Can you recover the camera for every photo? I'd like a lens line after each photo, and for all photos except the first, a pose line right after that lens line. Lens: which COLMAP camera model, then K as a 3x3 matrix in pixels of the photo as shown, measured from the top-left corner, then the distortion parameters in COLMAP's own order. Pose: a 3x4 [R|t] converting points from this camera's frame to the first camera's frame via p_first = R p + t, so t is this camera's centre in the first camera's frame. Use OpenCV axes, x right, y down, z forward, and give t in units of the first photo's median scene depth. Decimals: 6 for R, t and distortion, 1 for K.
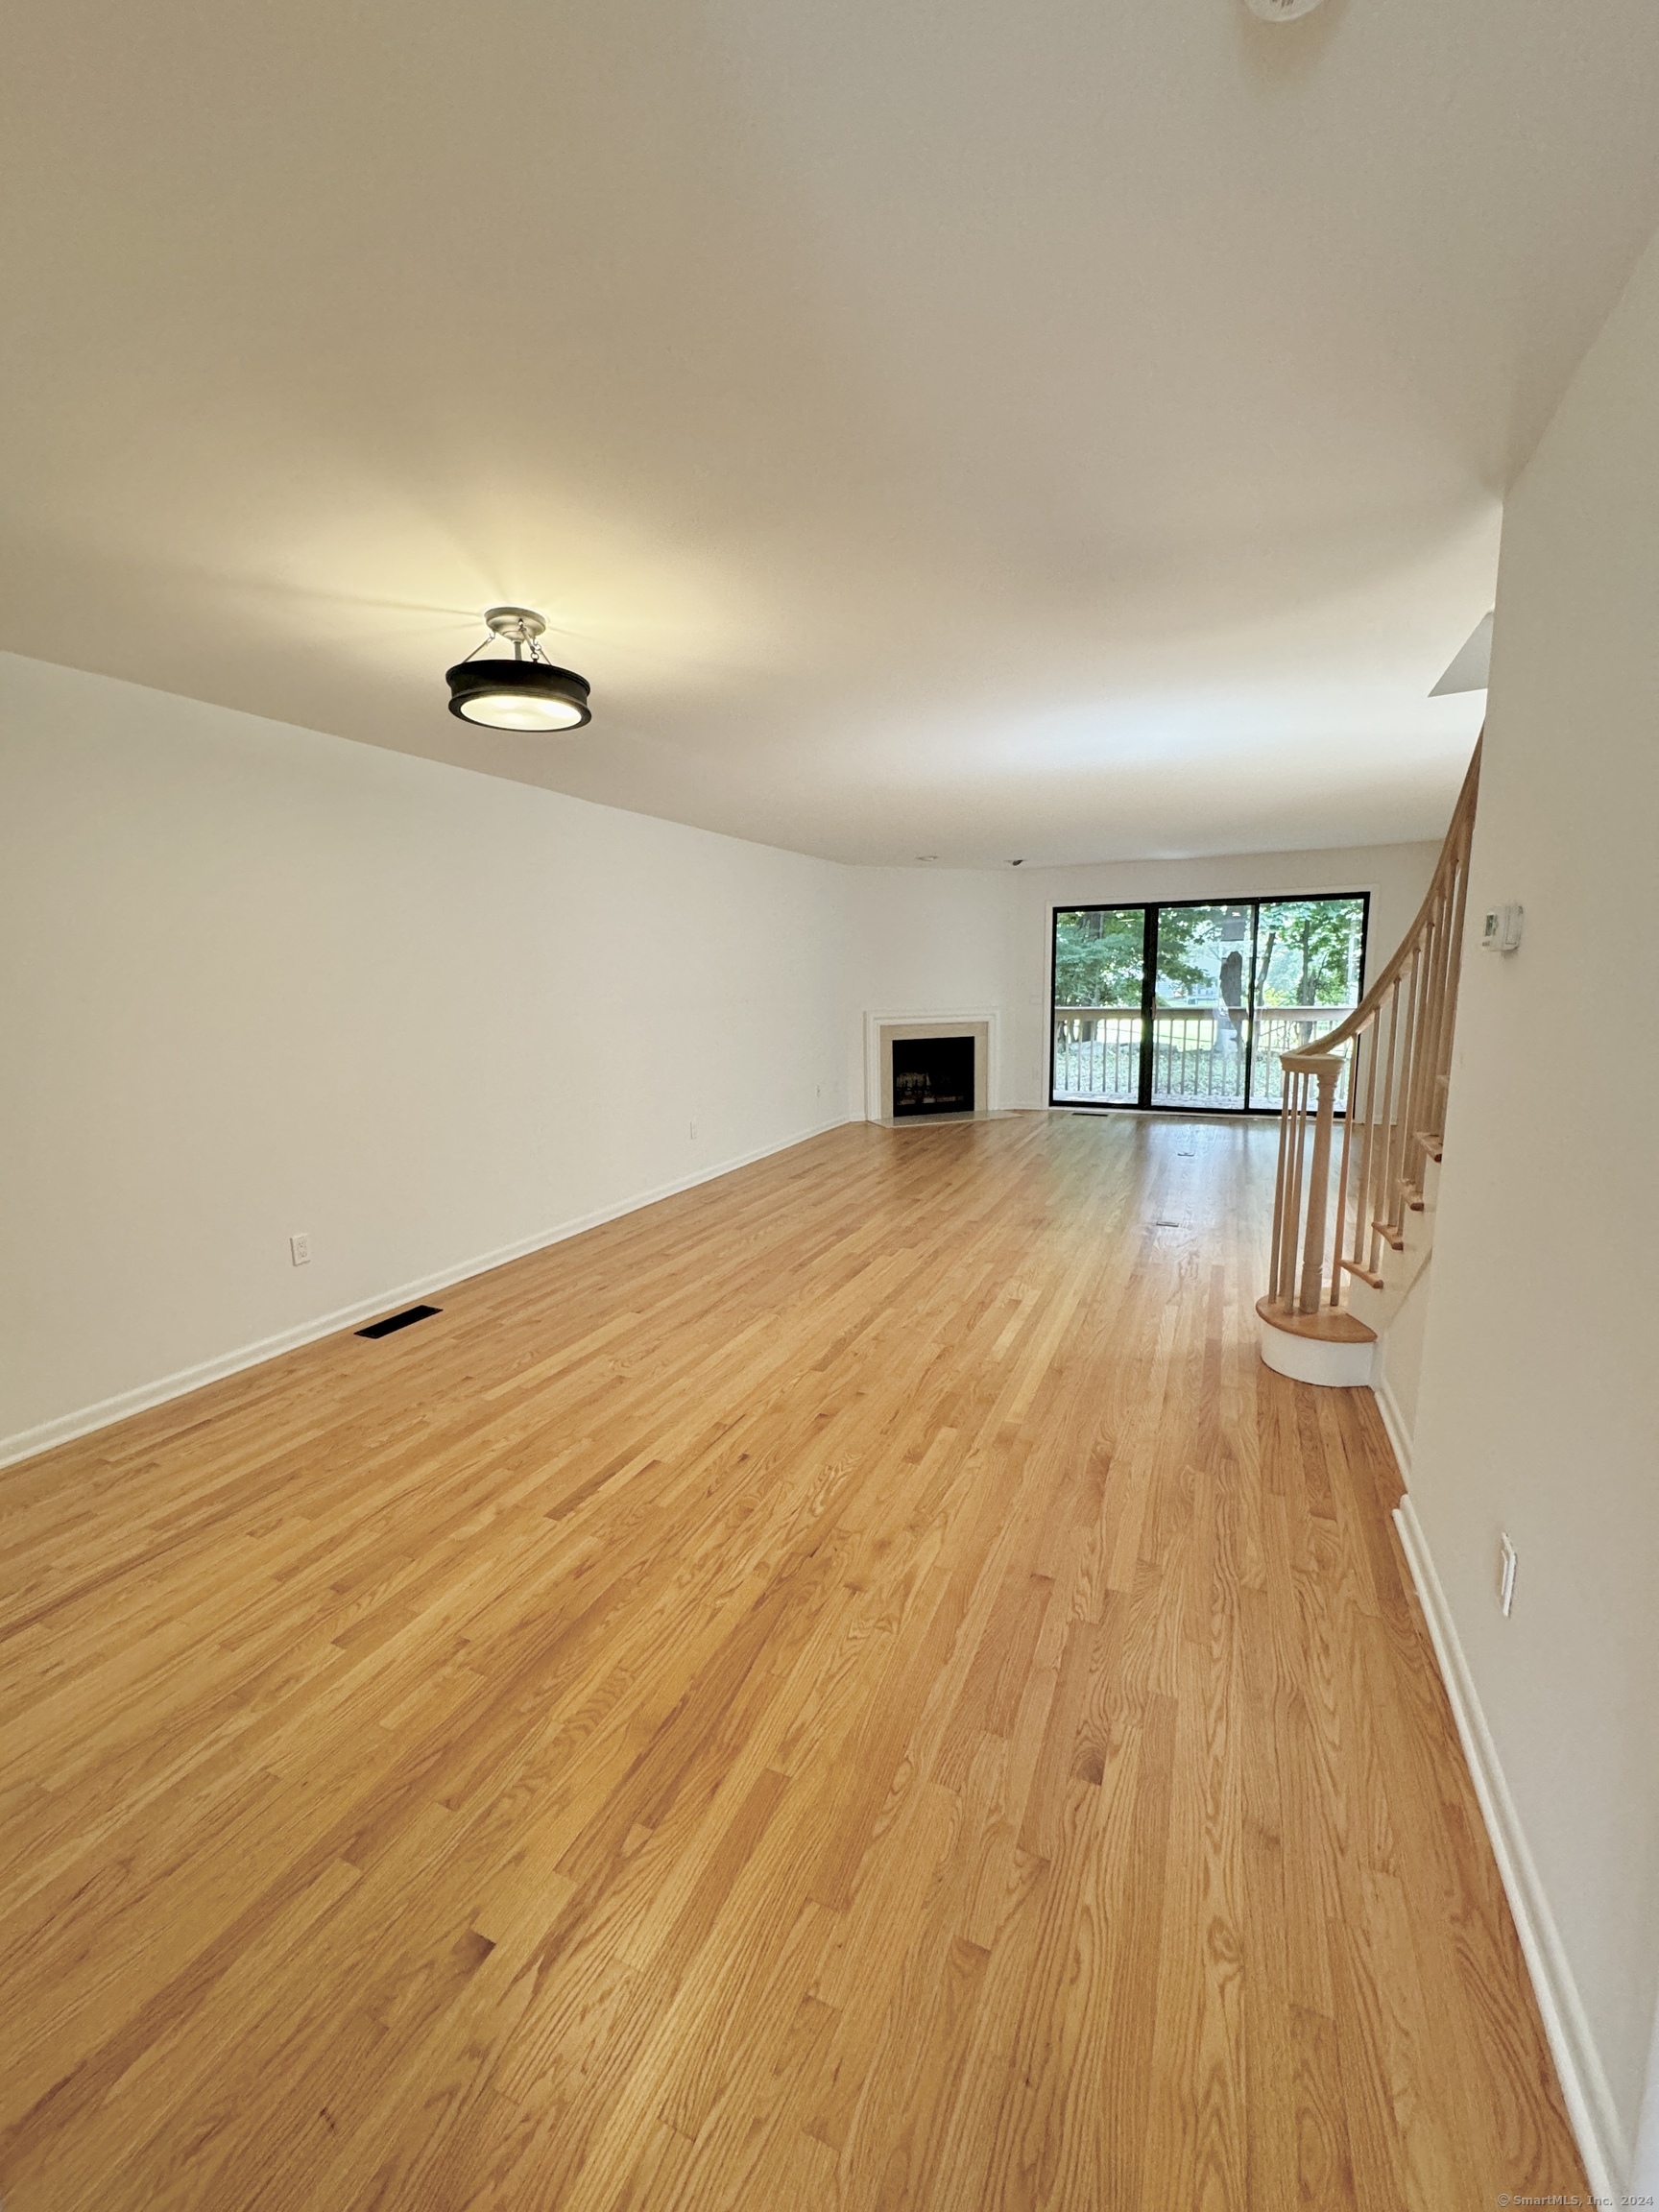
lens RADIAL K [[882.9, 0, 830.9], [0, 882.9, 1103.2], [0, 0, 1]] dist [-0.003333, 0.000633]
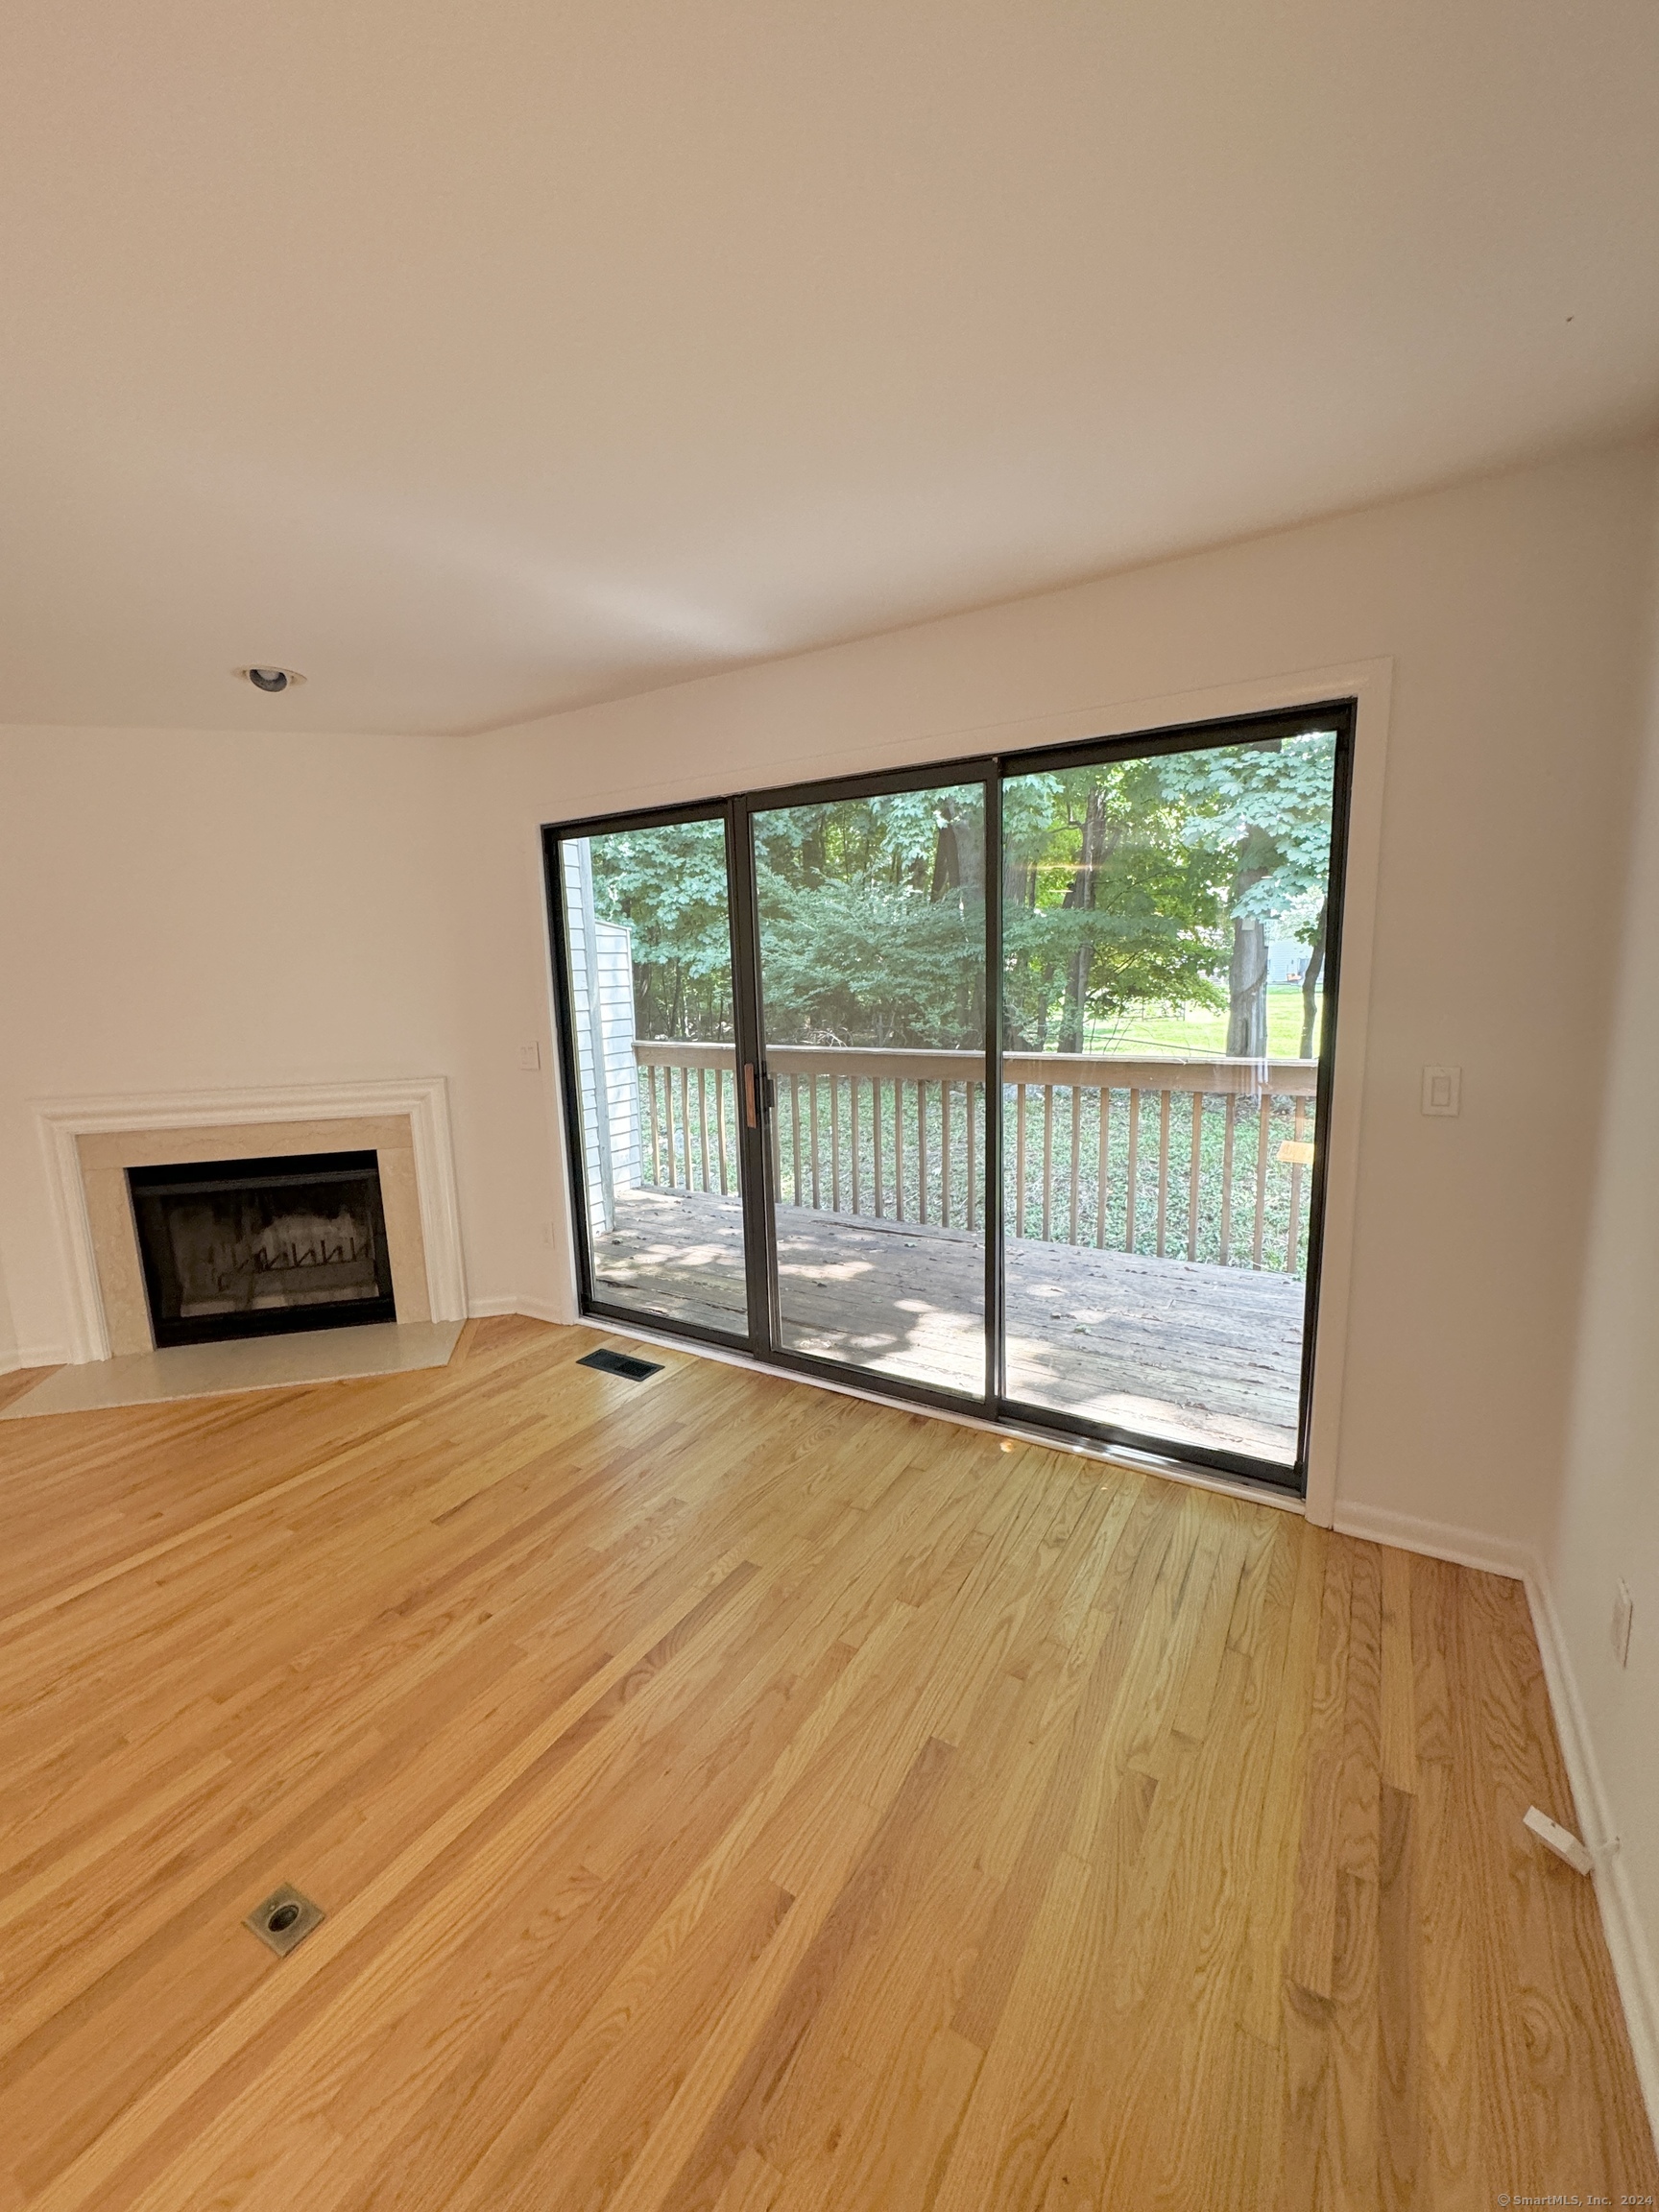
lens RADIAL K [[882.9, 0, 830.9], [0, 882.9, 1103.2], [0, 0, 1]] dist [-0.003333, 0.000633]
pose [[0.992051, 0.001626, -0.125823, 0.661502], [-0.000222, 0.999938, 0.011170, -0.157143], [0.125833, -0.011054, 0.991990, 0.961832]]
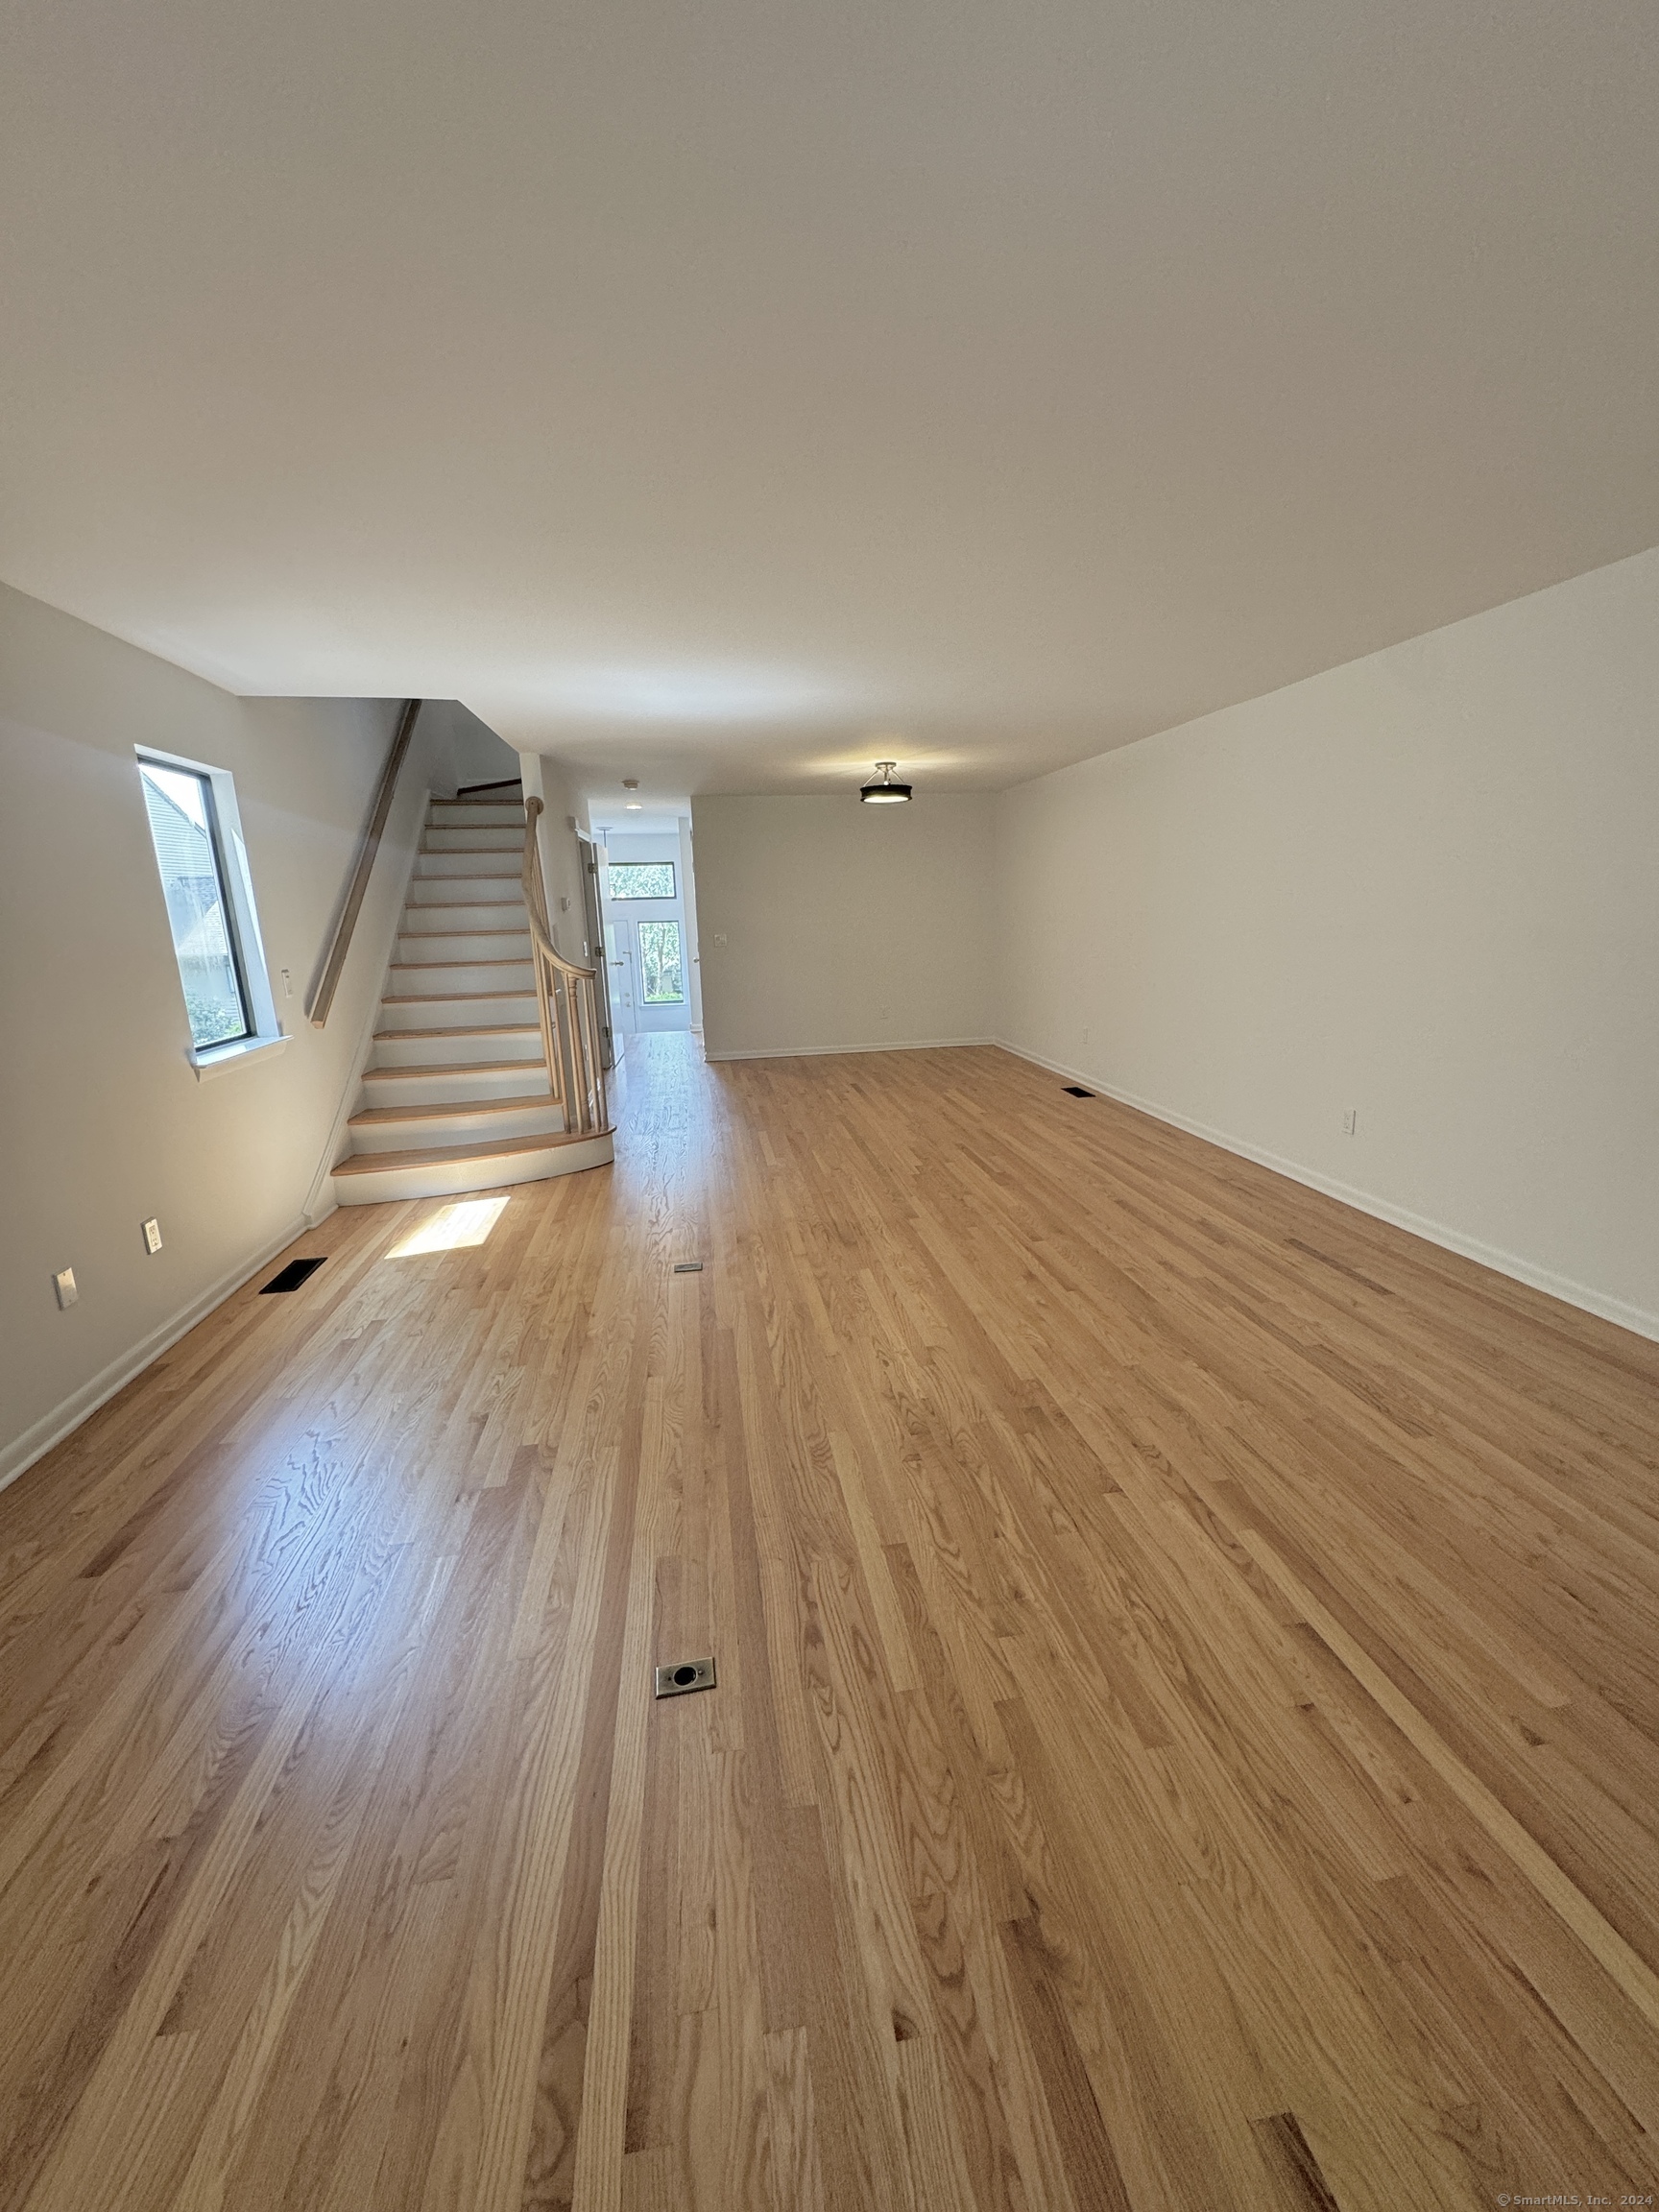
lens RADIAL K [[882.9, 0, 830.9], [0, 882.9, 1103.2], [0, 0, 1]] dist [-0.003333, 0.000633]
pose [[-0.837732, 0.156578, -0.523152, 0.560083], [-0.039609, 0.938066, 0.344186, -0.211364], [0.544643, 0.309057, -0.779646, 1.391514]]
